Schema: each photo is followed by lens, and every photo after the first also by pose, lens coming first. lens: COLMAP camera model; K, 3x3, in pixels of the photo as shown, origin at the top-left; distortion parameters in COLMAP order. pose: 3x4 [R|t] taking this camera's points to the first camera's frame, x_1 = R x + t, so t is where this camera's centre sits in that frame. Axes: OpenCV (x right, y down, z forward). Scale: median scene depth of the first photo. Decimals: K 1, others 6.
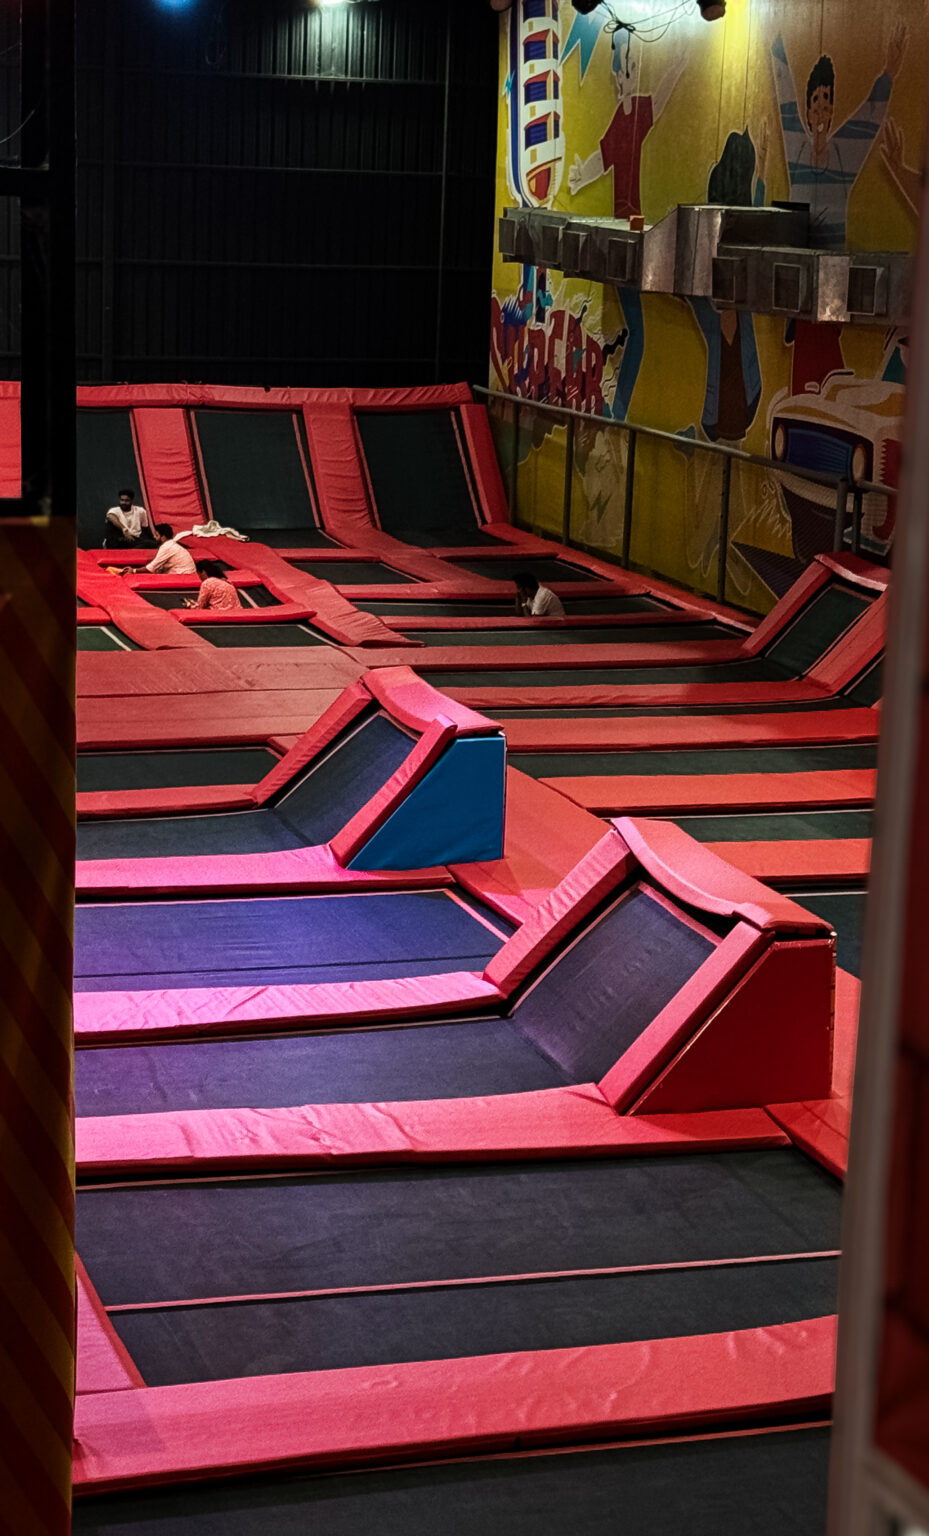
lens RADIAL K [[3363.1, 0, 464.5], [0, 3363.1, 768.0], [0, 0, 1]] dist [0.434984, -0.197220]
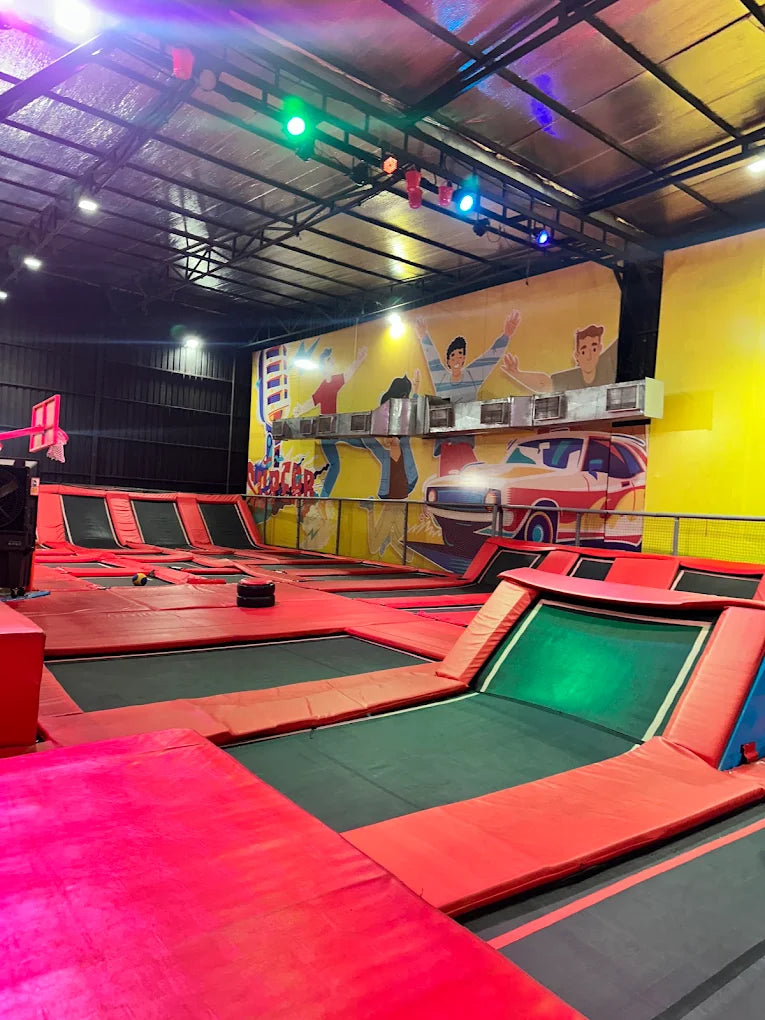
lens RADIAL K [[743.3, 0, 382.5], [0, 743.3, 510.0], [0, 0, 1]] dist [0.194919, -0.000702]
pose [[0.932829, 0.015294, 0.359994, -0.111583], [0.044669, 0.986483, -0.157657, -0.004573], [-0.357539, 0.163148, 0.919537, 0.457182]]
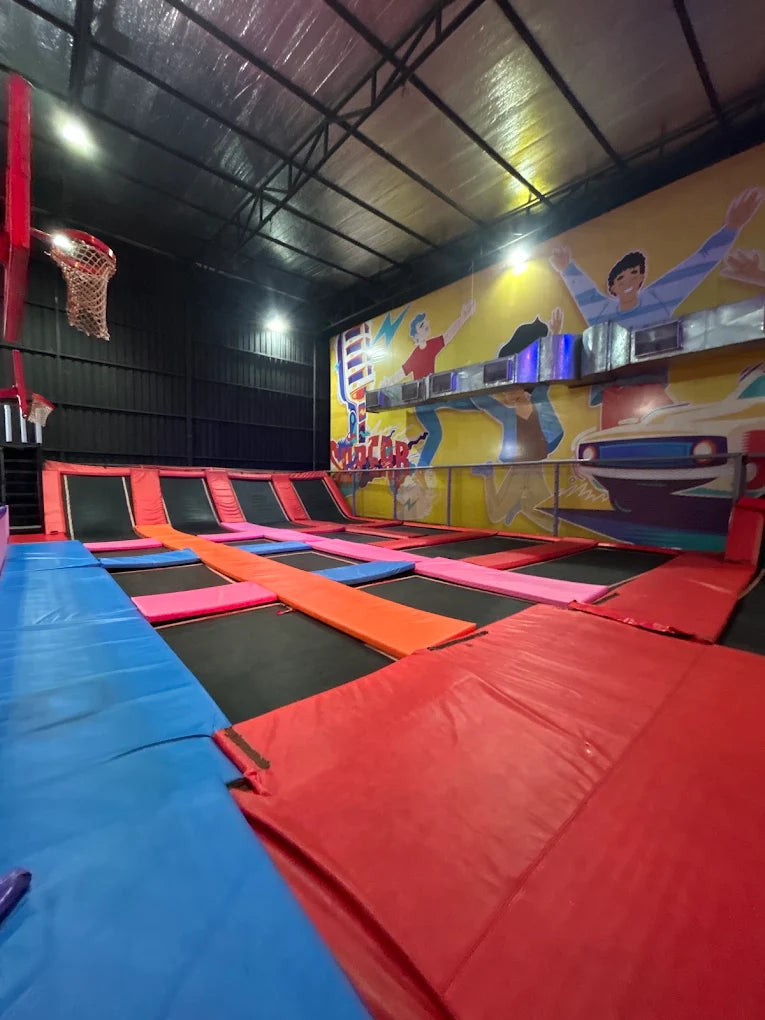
lens RADIAL K [[411.4, 0, 382.5], [0, 411.4, 510.0], [0, 0, 1]] dist [-0.000590, 0.000057]
pose [[0.908920, -0.057502, 0.412986, -0.107105], [0.104891, 0.990127, -0.092990, -0.045682], [-0.403561, 0.127839, 0.905978, 0.716107]]
